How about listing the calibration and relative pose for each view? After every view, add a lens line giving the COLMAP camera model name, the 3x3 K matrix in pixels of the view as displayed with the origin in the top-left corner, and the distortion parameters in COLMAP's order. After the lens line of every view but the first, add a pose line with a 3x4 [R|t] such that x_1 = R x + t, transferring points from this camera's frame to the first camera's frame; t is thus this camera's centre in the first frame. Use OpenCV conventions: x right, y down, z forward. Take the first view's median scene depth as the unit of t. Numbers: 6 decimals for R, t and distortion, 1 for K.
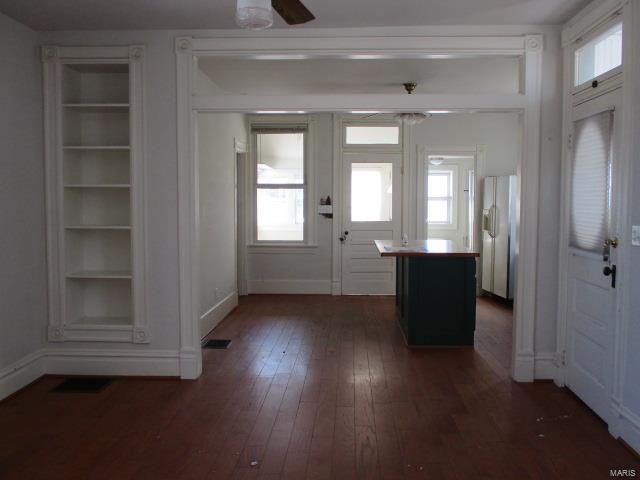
lens RADIAL K [[577.0, 0, 324.1], [0, 577.0, 238.2], [0, 0, 1]] dist [-0.049892, 0.017794]
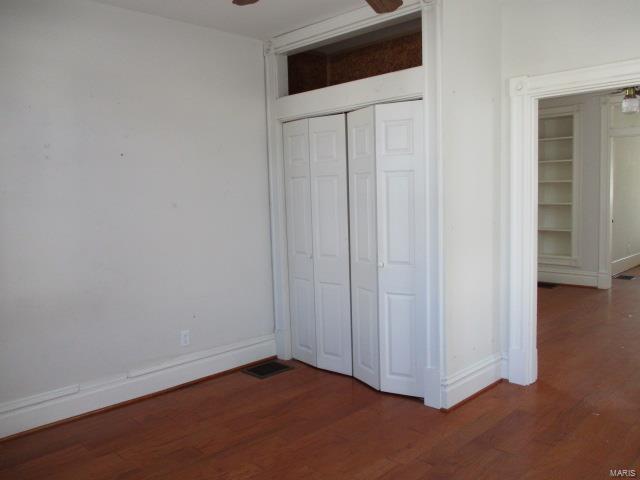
lens RADIAL K [[549.1, 0, 324.3], [0, 549.1, 240.1], [0, 0, 1]] dist [-0.014715, -0.014445]
pose [[0.740553, 0.042515, -0.670651, 0.258808], [-0.010104, 0.998588, 0.052148, 0.014473], [0.671922, -0.031842, 0.739937, -0.841752]]
